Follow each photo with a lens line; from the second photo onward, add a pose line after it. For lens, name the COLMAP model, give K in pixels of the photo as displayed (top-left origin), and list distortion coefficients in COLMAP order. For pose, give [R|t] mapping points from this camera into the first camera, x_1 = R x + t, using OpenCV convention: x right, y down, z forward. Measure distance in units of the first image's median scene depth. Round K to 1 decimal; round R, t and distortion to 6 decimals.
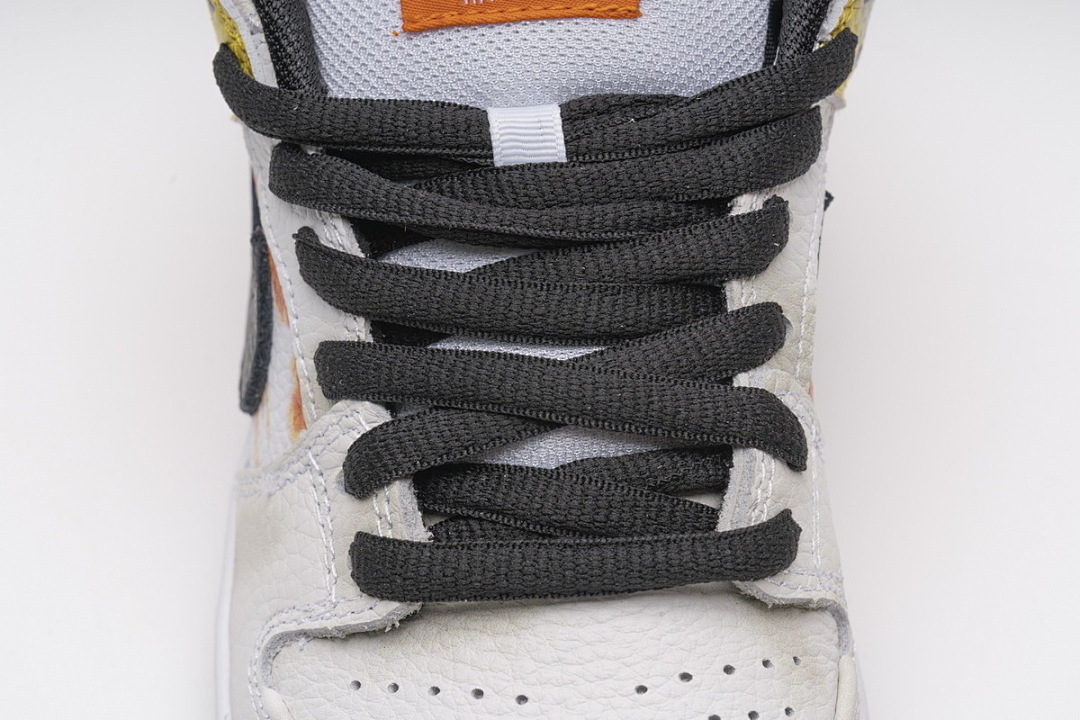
lens RADIAL K [[2147.4, 0, 540.0], [0, 2147.4, 360.0], [0, 0, 1]] dist [-0.006224, 0.012433]
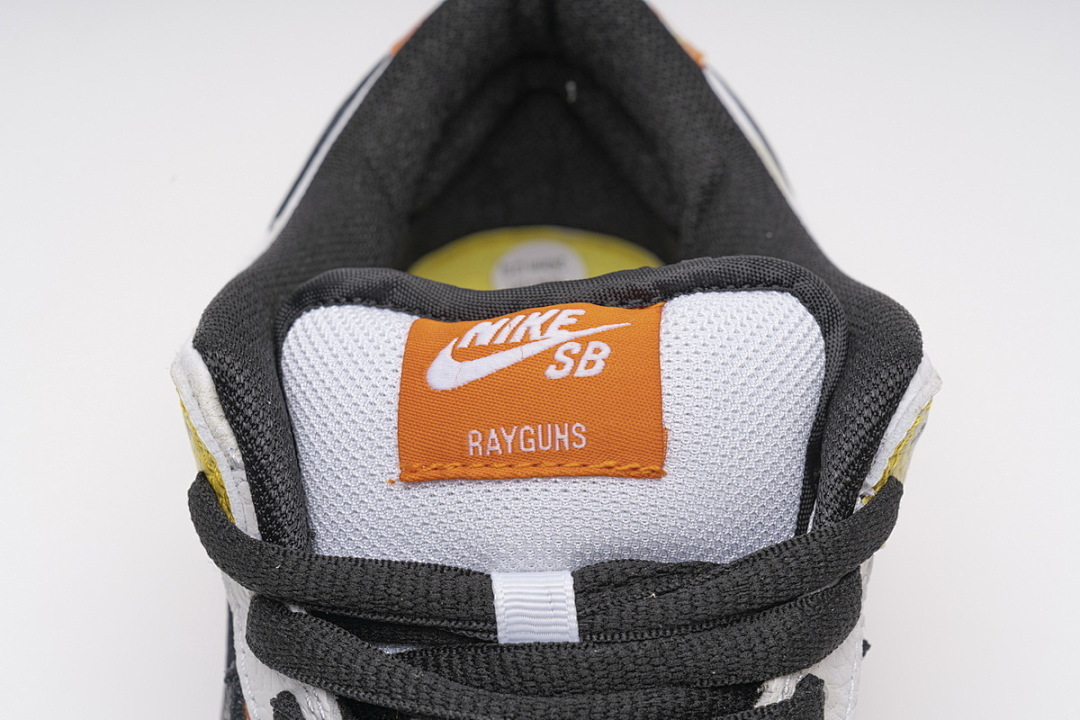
lens RADIAL K [[2147.4, 0, 540.0], [0, 2147.4, 360.0], [0, 0, 1]] dist [-0.006224, 0.012433]
pose [[0.999662, 0.025096, 0.006785, -0.012815], [-0.024857, 0.999137, -0.033279, -0.178572], [-0.007614, 0.033099, 0.999423, 0.101348]]
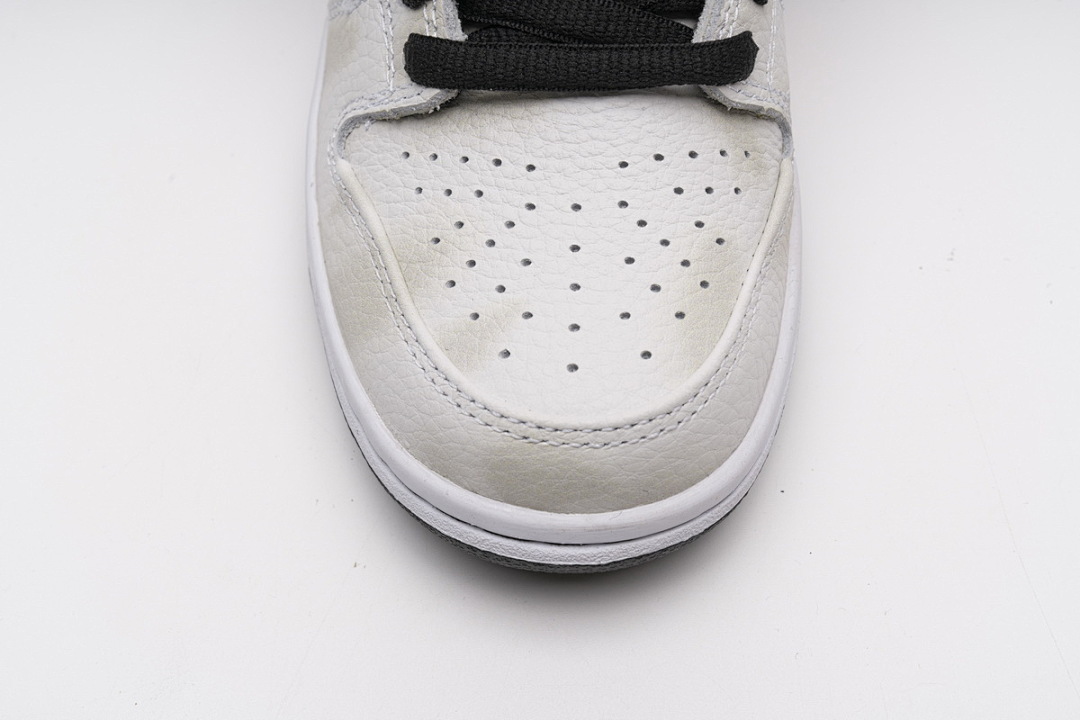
lens RADIAL K [[1485.9, 0, 540.0], [0, 1485.9, 360.0], [0, 0, 1]] dist [0.016151, 0.033233]
pose [[0.997816, 0.057816, -0.031947, 0.031123], [-0.050356, 0.978790, 0.198583, 0.089545], [0.042750, -0.196541, 0.979563, 0.097052]]
